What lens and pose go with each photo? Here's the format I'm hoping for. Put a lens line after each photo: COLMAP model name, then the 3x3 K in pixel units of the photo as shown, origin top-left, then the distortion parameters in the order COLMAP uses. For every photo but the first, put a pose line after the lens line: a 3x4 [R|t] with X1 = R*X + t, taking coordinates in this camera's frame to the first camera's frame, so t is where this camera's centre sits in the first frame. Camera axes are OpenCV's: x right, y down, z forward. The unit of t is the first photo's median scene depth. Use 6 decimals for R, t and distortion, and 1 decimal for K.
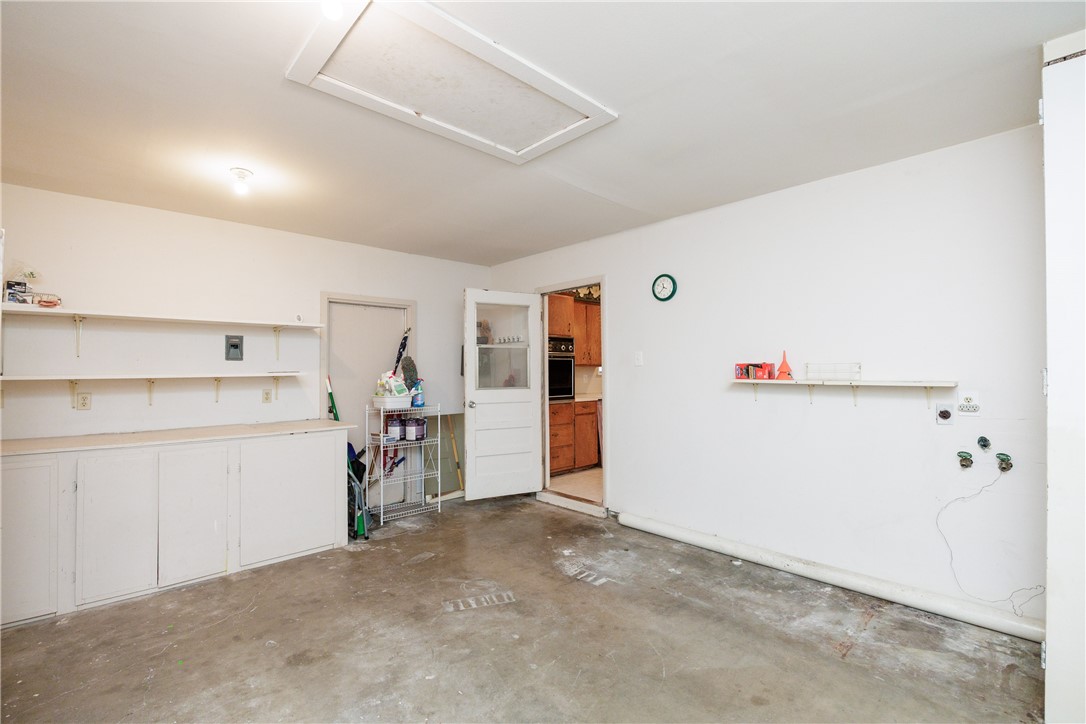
lens RADIAL K [[498.2, 0, 543.6], [0, 498.2, 363.4], [0, 0, 1]] dist [-0.018015, 0.000424]
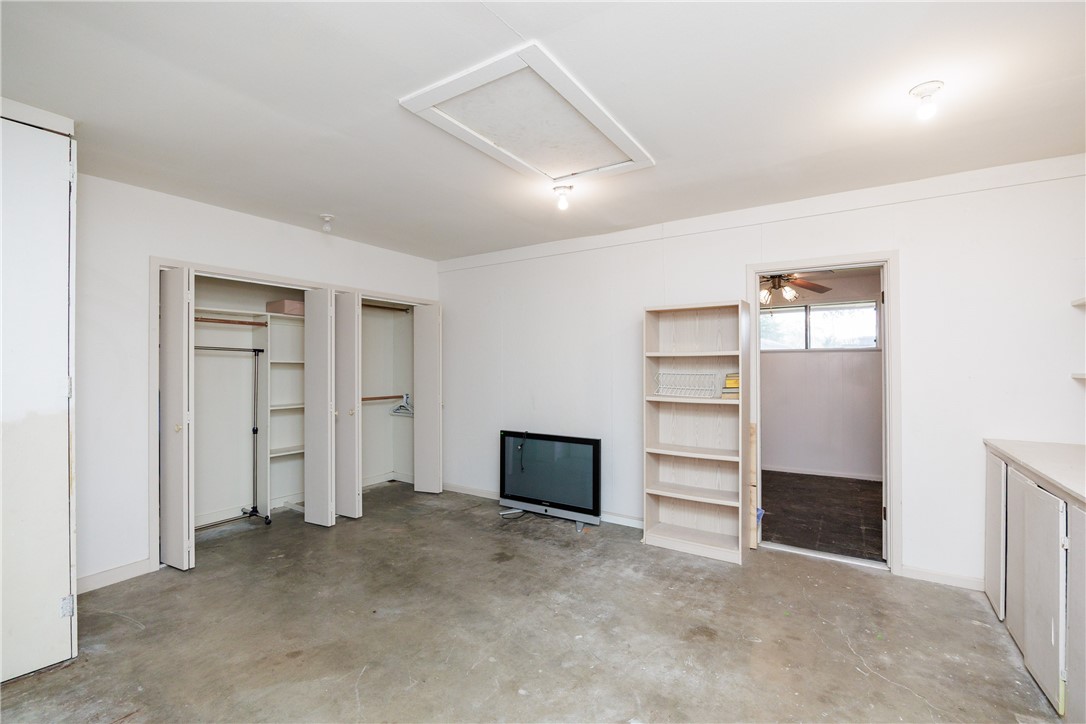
lens RADIAL K [[498.2, 0, 541.6], [0, 498.2, 364.2], [0, 0, 1]] dist [-0.018015, 0.000424]
pose [[-0.974182, 0.007252, -0.225646, 0.102377], [0.012885, 0.999641, -0.023501, 0.020048], [0.225395, -0.025801, -0.973926, 1.937792]]
